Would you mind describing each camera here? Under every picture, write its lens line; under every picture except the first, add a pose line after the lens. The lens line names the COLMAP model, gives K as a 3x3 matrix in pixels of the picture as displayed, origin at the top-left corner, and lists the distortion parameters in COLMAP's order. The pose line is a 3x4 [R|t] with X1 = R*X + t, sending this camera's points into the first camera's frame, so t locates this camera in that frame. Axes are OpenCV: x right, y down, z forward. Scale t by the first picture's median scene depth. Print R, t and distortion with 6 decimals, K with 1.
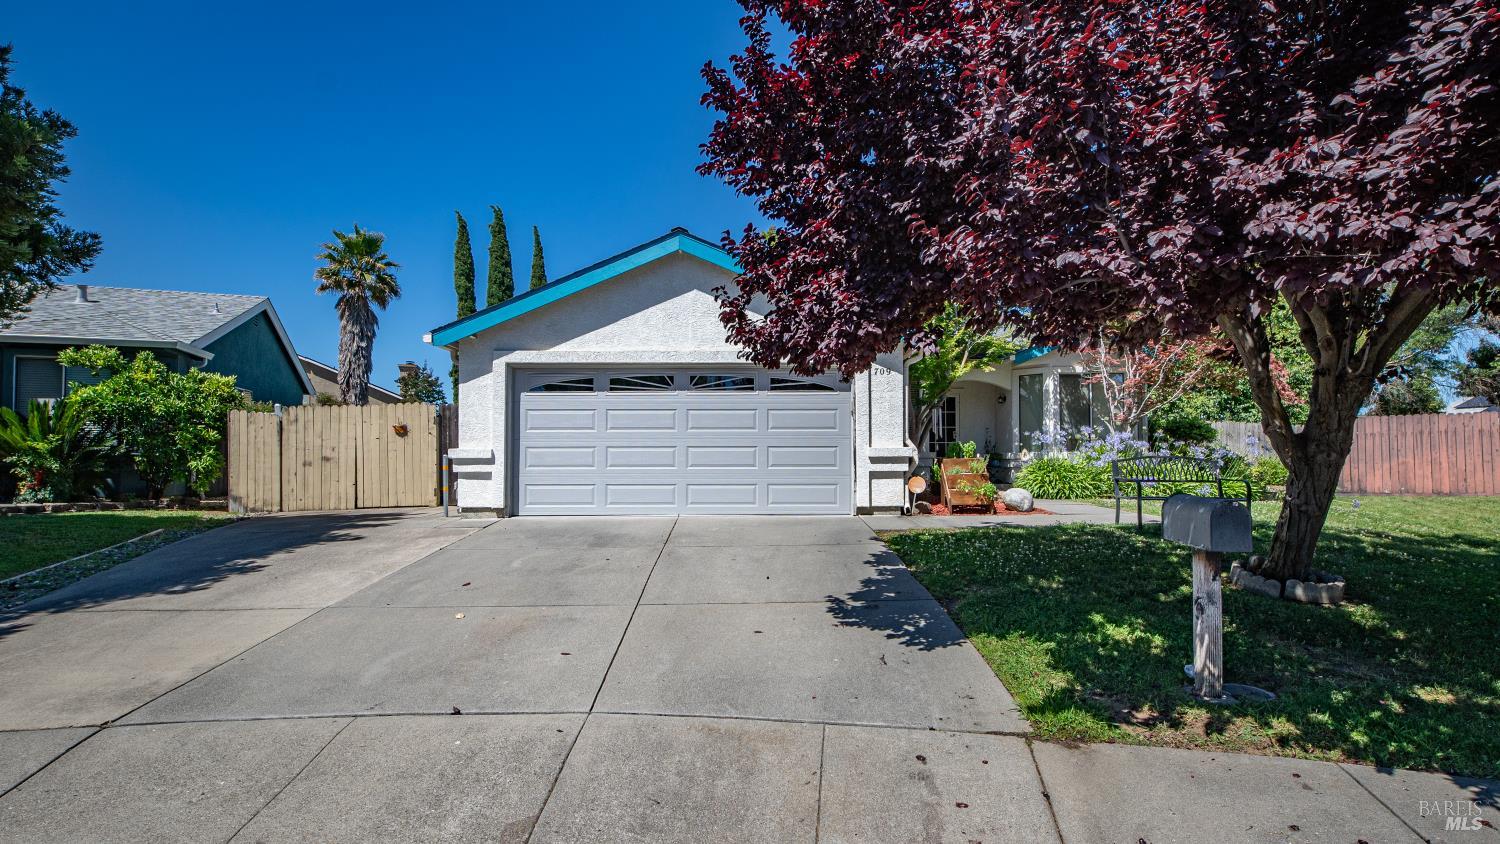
lens RADIAL K [[712.0, 0, 747.3], [0, 712.0, 440.7], [0, 0, 1]] dist [0.002205, 0.000225]
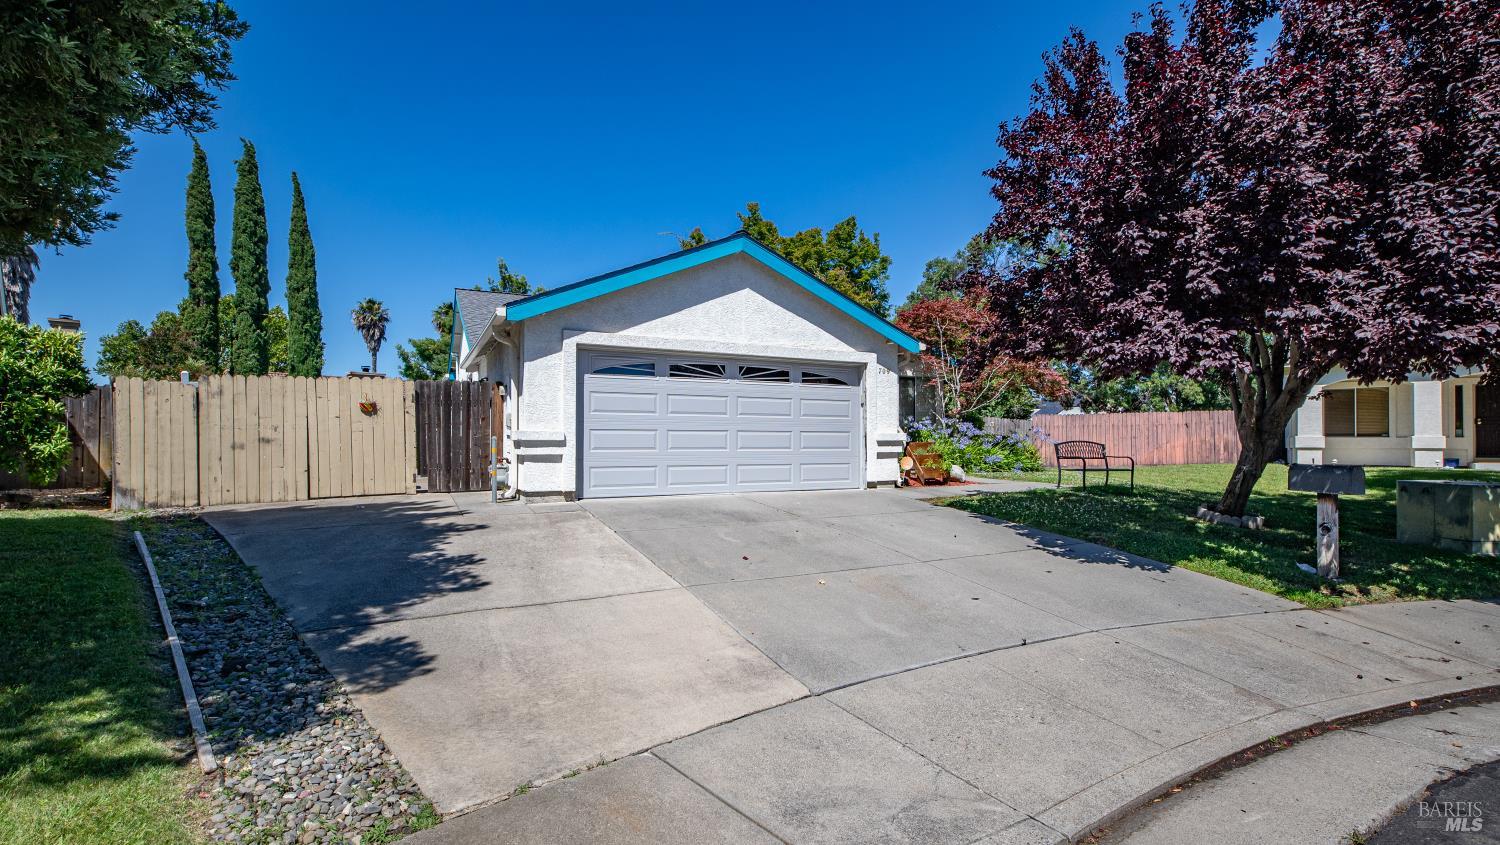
lens RADIAL K [[670.7, 0, 750.6], [0, 670.7, 442.4], [0, 0, 1]] dist [0.000703, -0.000572]
pose [[0.896404, 0.003475, 0.443225, -0.521816], [-0.014162, 0.999683, 0.020805, 0.004320], [-0.443012, -0.024926, 0.896169, 0.063989]]
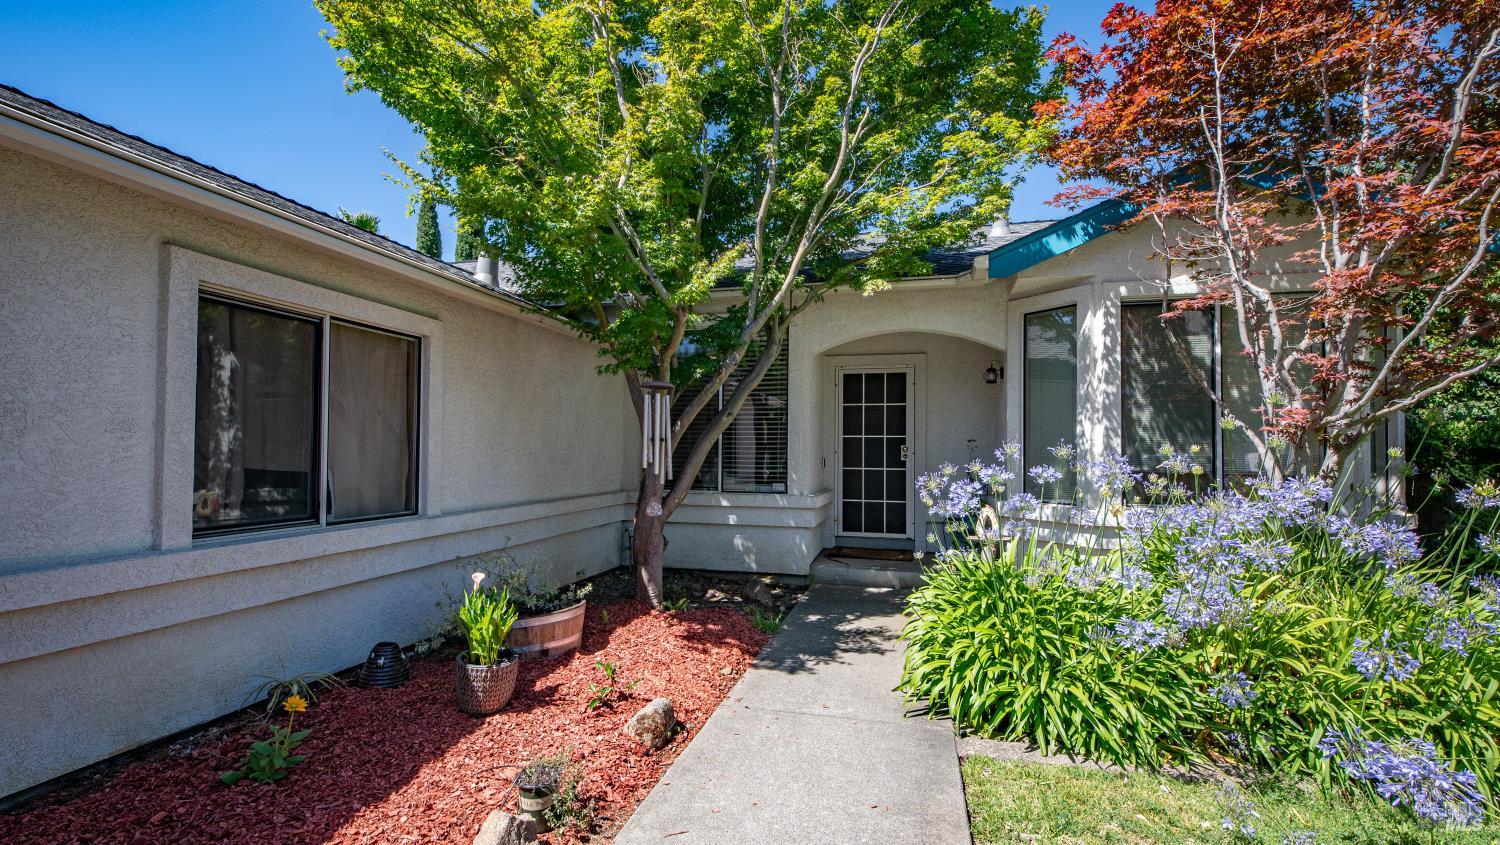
lens RADIAL K [[673.4, 0, 746.3], [0, 673.4, 433.9], [0, 0, 1]] dist [0.003453, -0.000034]
pose [[0.968709, -0.000175, -0.248199, 0.531025], [0.000959, 0.999995, 0.003040, -0.038755], [0.248197, -0.003183, 0.968704, 0.960874]]
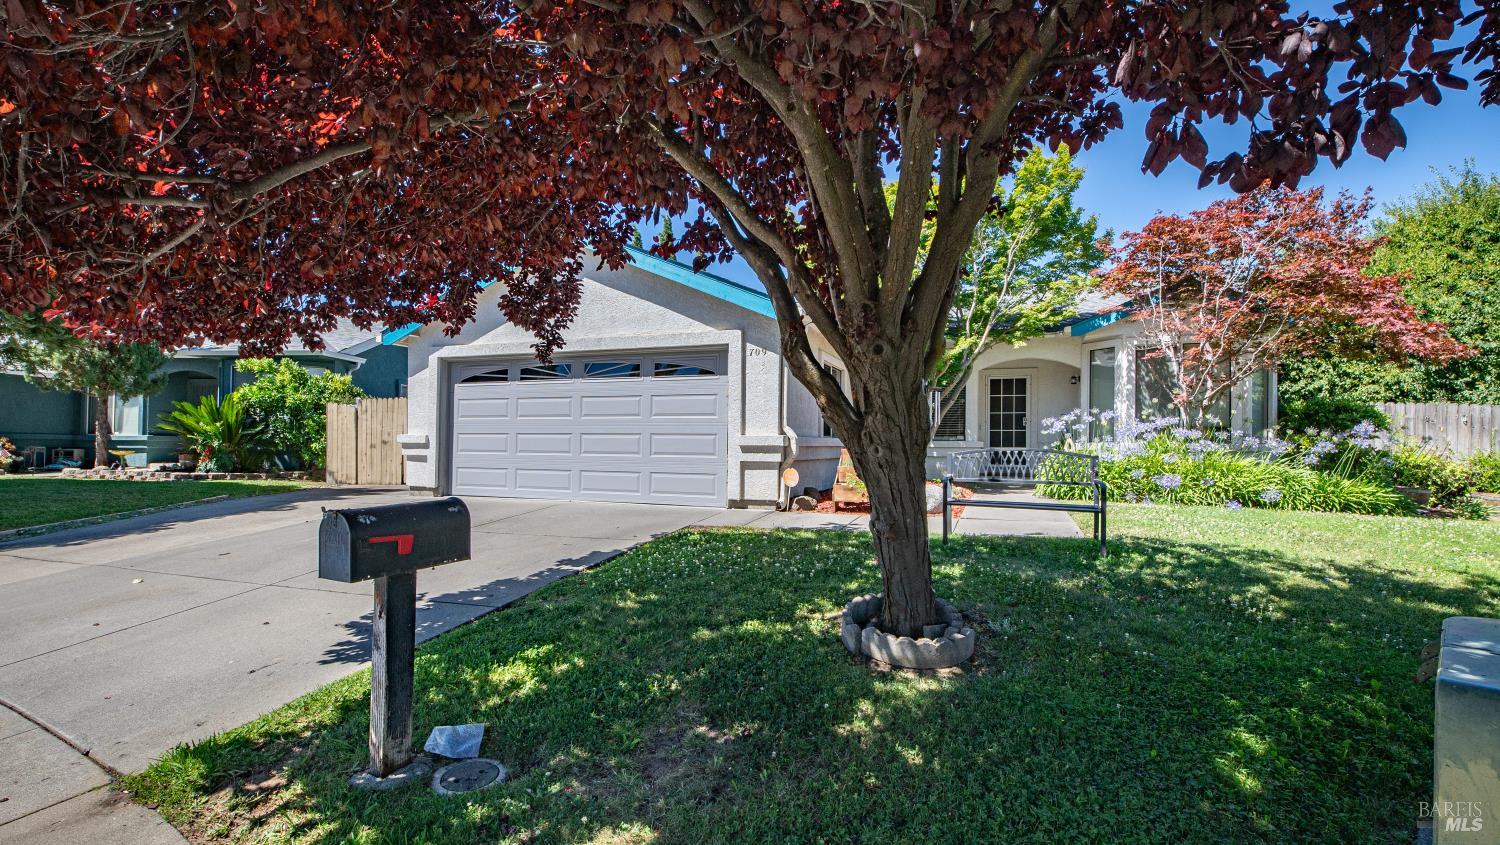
lens RADIAL K [[673.4, 0, 746.3], [0, 673.4, 433.9], [0, 0, 1]] dist [0.003453, -0.000034]
pose [[0.930931, 0.004694, -0.365165, 0.485777], [-0.001290, 0.999953, 0.009566, -0.000662], [0.365193, -0.008434, 0.930894, 0.189698]]
